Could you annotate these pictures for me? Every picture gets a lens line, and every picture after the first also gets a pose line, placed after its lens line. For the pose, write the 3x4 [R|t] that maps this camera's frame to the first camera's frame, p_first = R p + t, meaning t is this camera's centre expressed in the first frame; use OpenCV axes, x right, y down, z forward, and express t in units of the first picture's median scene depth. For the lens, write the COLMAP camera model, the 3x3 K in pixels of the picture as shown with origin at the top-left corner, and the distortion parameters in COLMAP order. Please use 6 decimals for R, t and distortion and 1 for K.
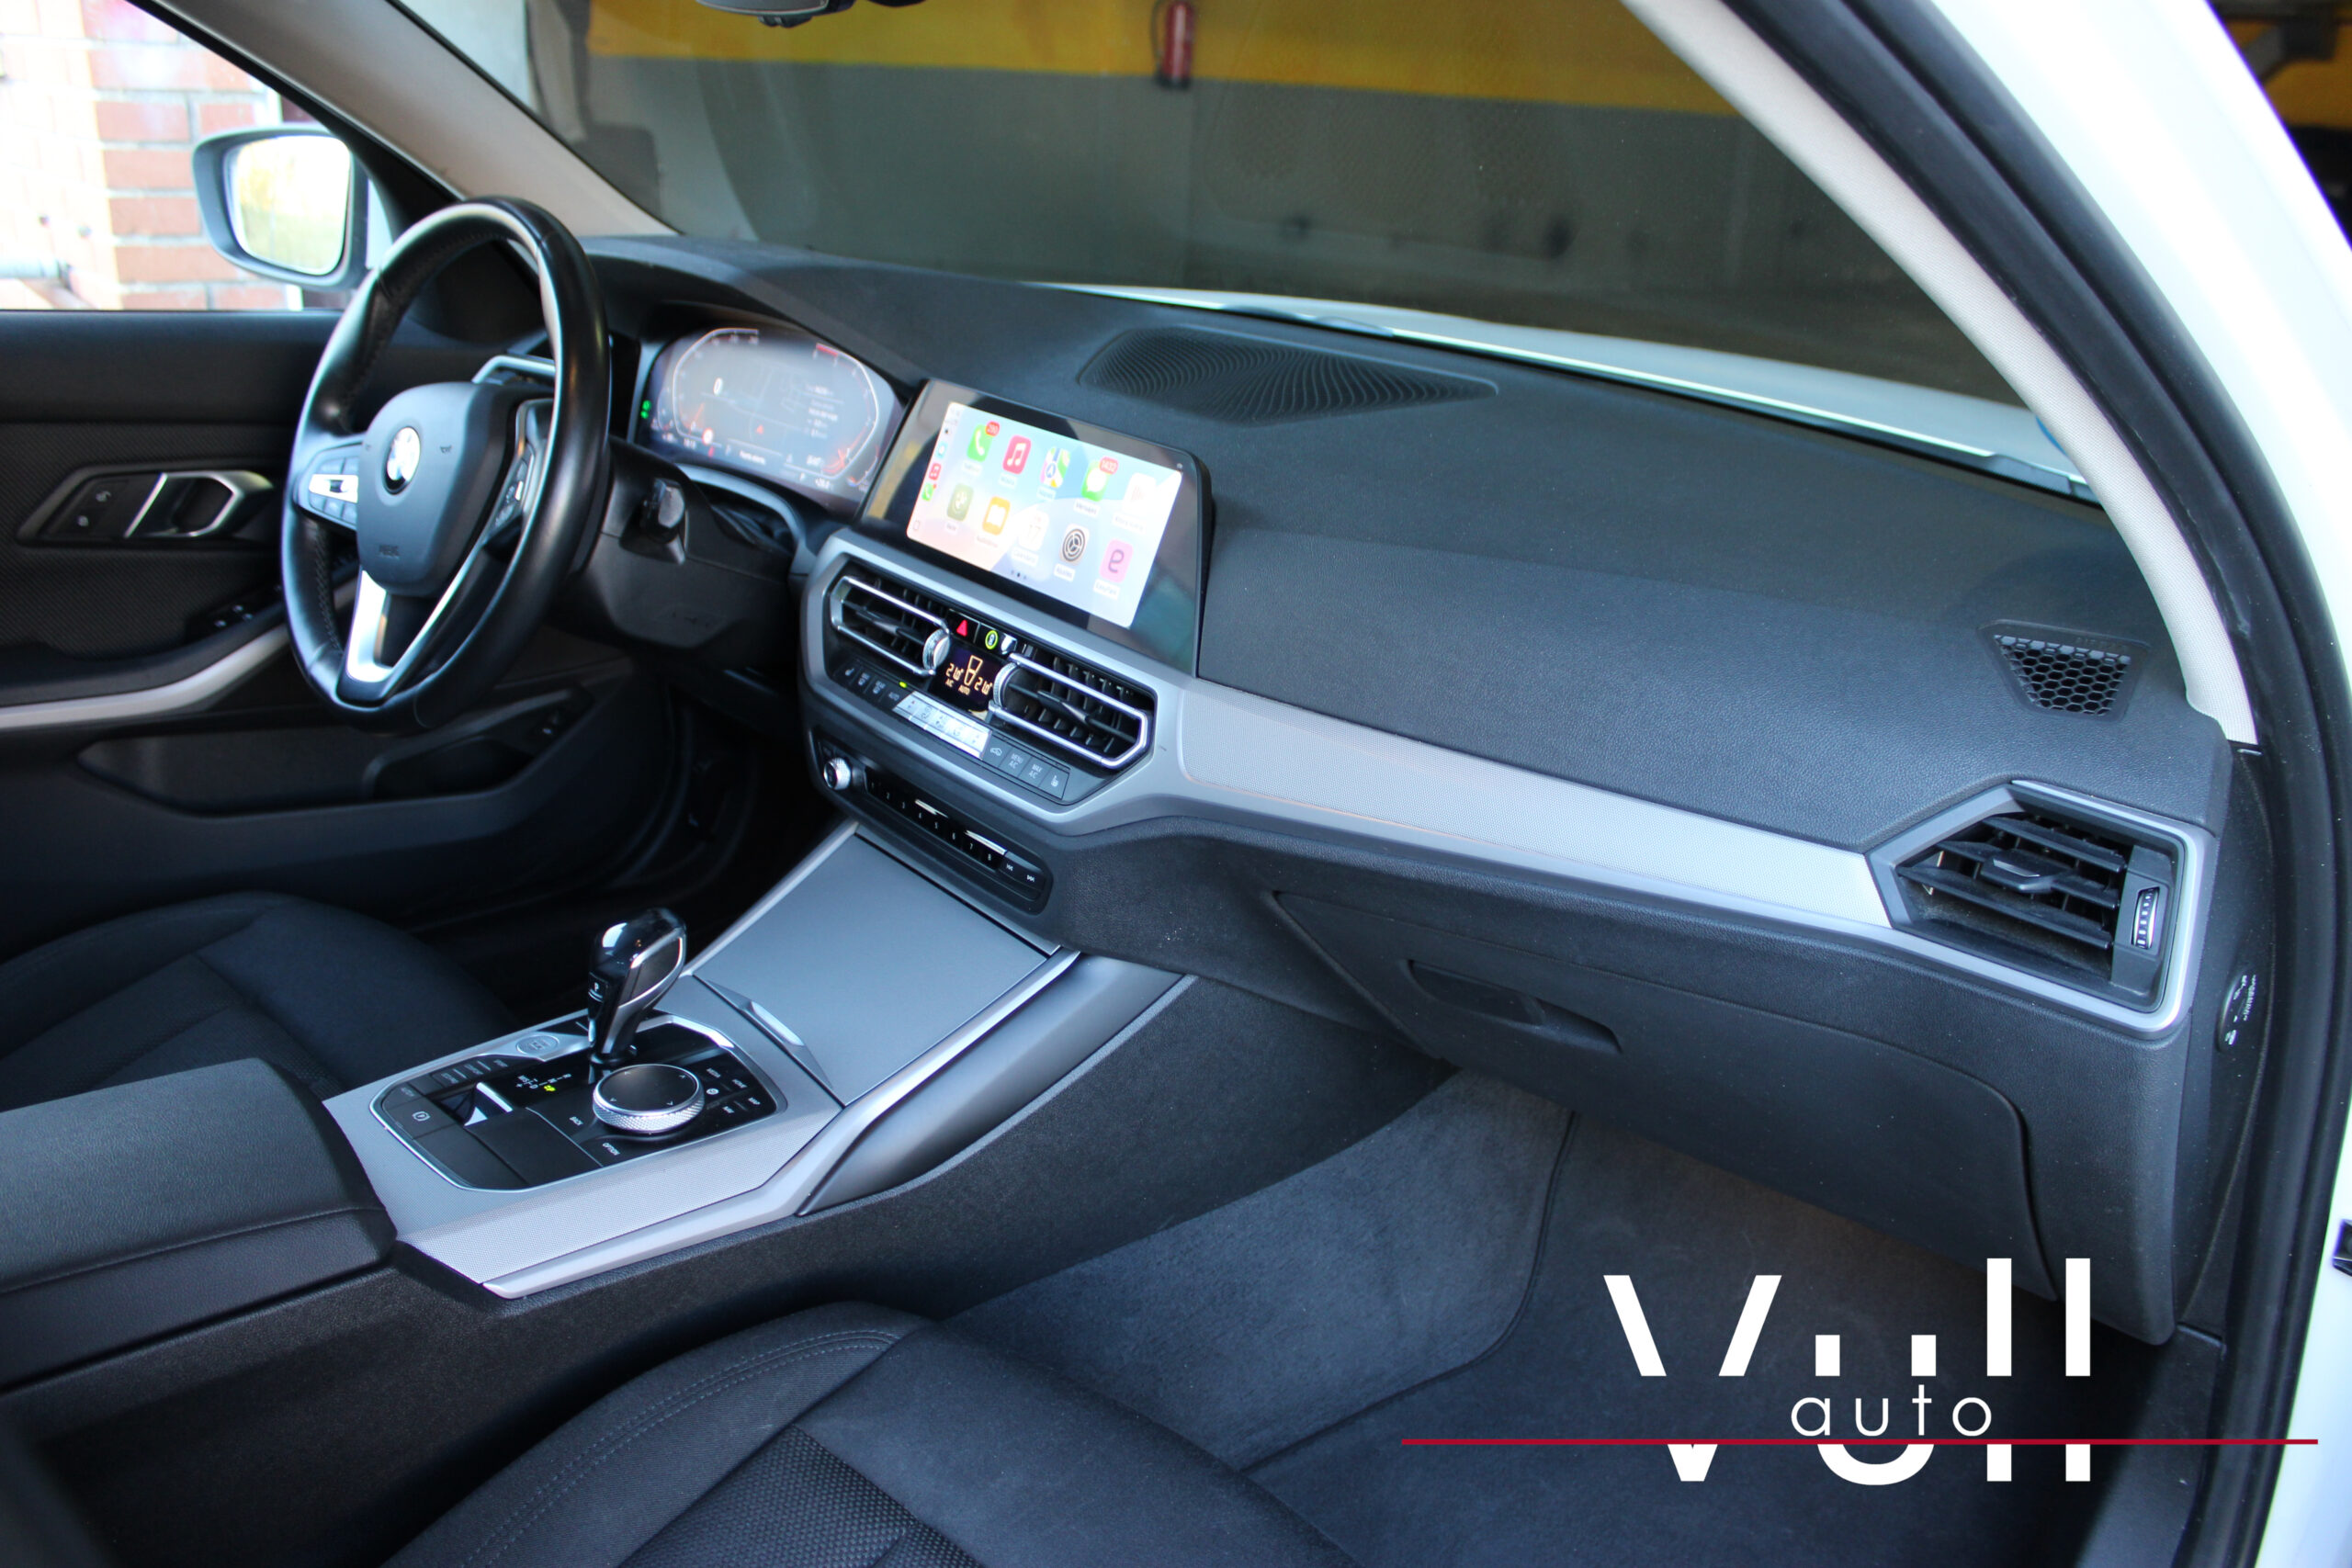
lens RADIAL K [[1956.1, 0, 1171.2], [0, 1956.1, 785.6], [0, 0, 1]] dist [-0.147876, 0.086752]
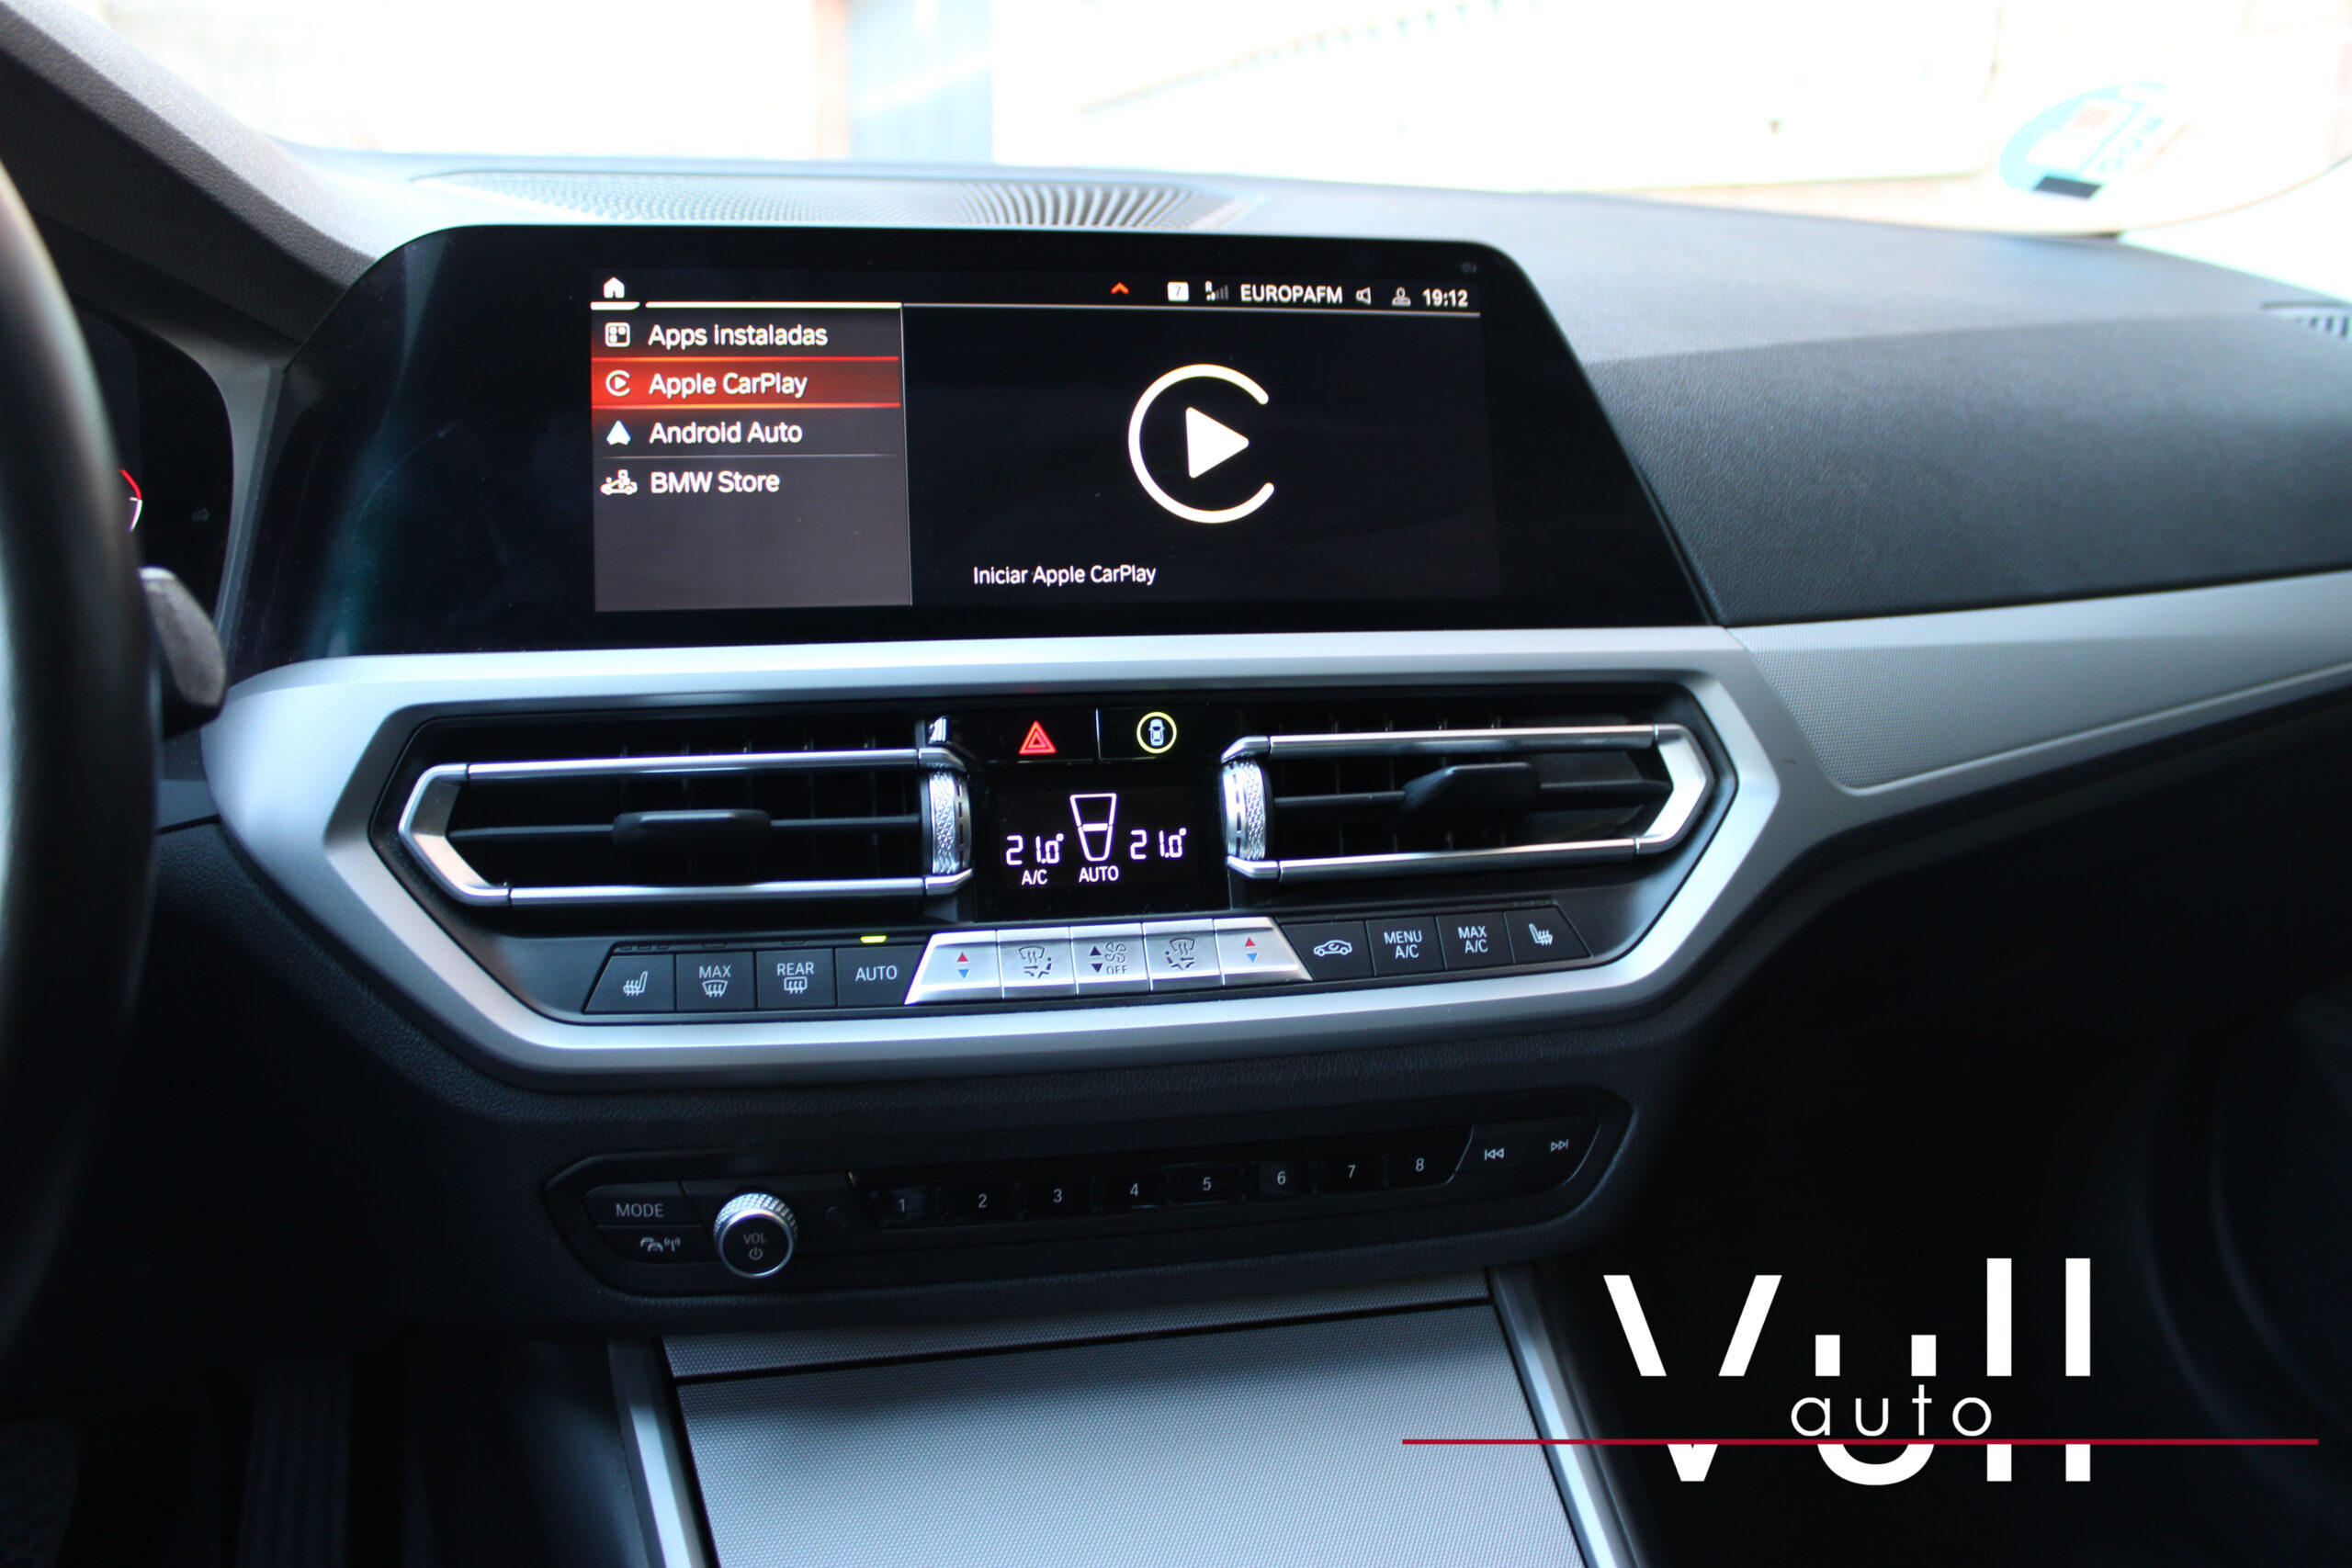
lens RADIAL K [[2068.1, 0, 1223.7], [0, 2068.1, 795.4], [0, 0, 1]] dist [-0.148535, 0.068713]
pose [[0.418190, -0.278478, 0.864620, -0.473405], [0.316289, 0.936922, 0.148787, -0.121867], [-0.851515, 0.211249, 0.479891, 0.748178]]
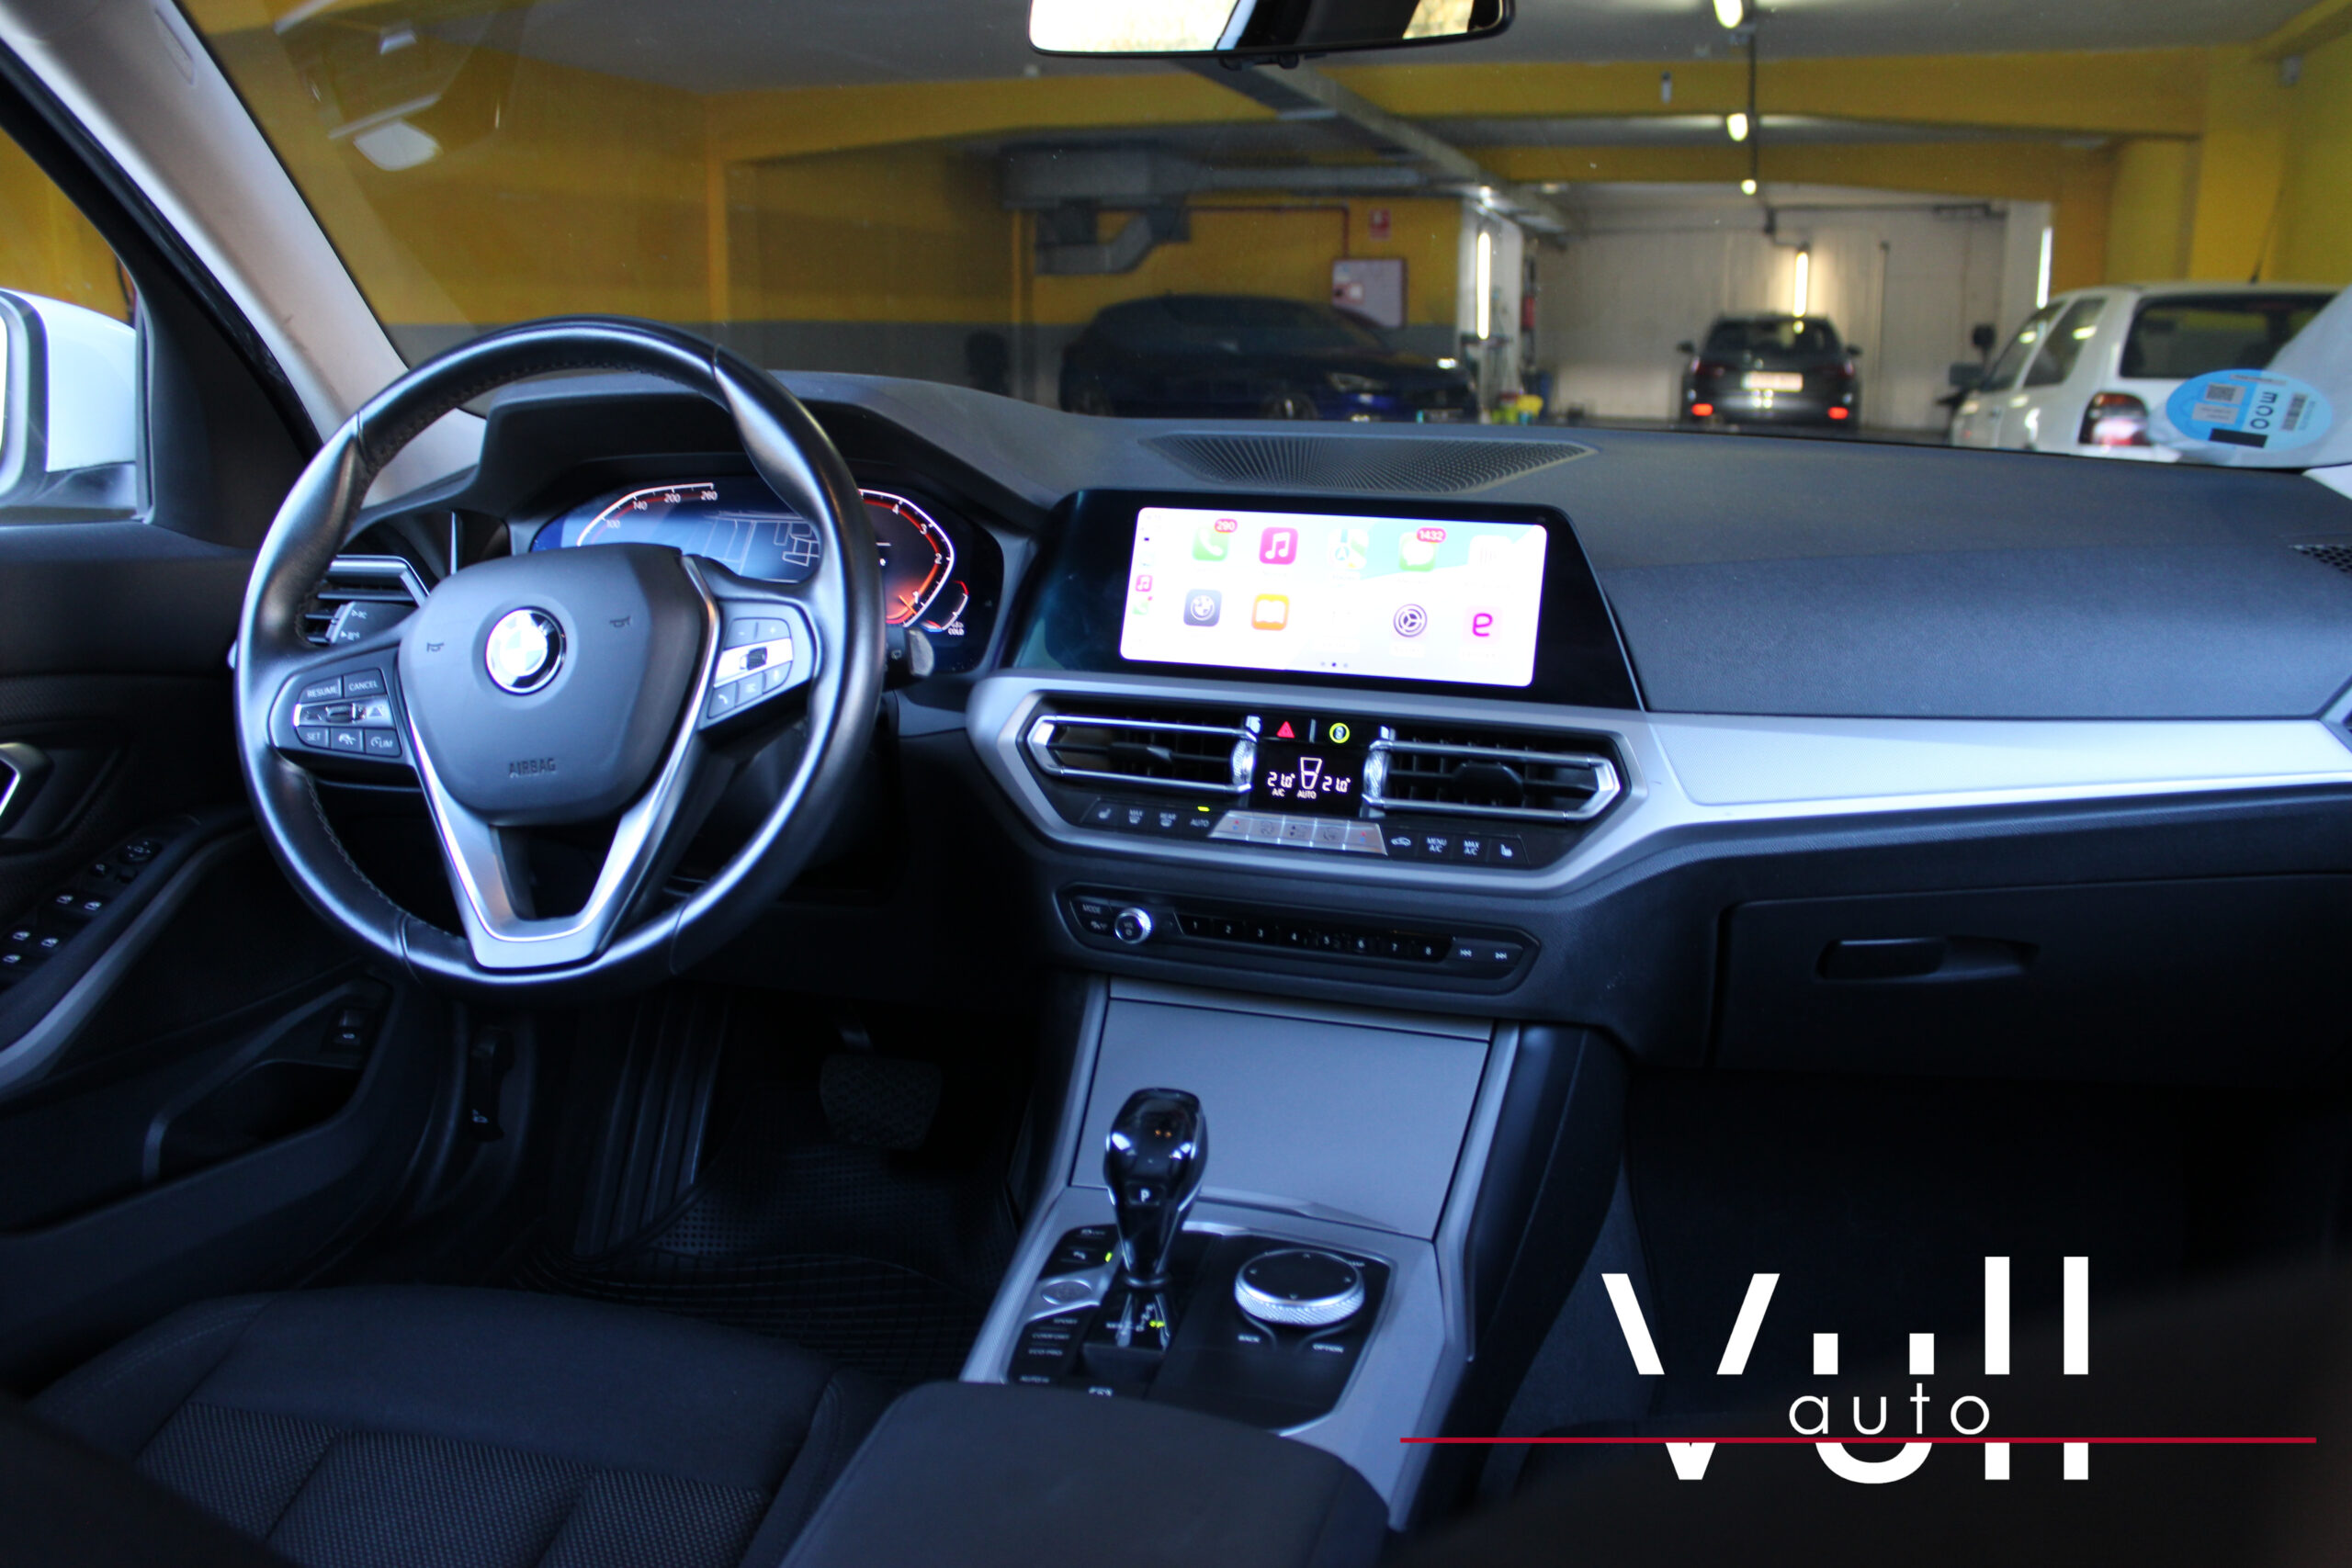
lens RADIAL K [[1956.1, 0, 1173.2], [0, 1956.1, 778.1], [0, 0, 1]] dist [-0.147876, 0.086752]
pose [[0.844226, -0.168814, 0.508709, -0.624275], [0.225365, 0.972932, -0.051137, -0.022901], [-0.486306, 0.157817, 0.859419, 0.227003]]
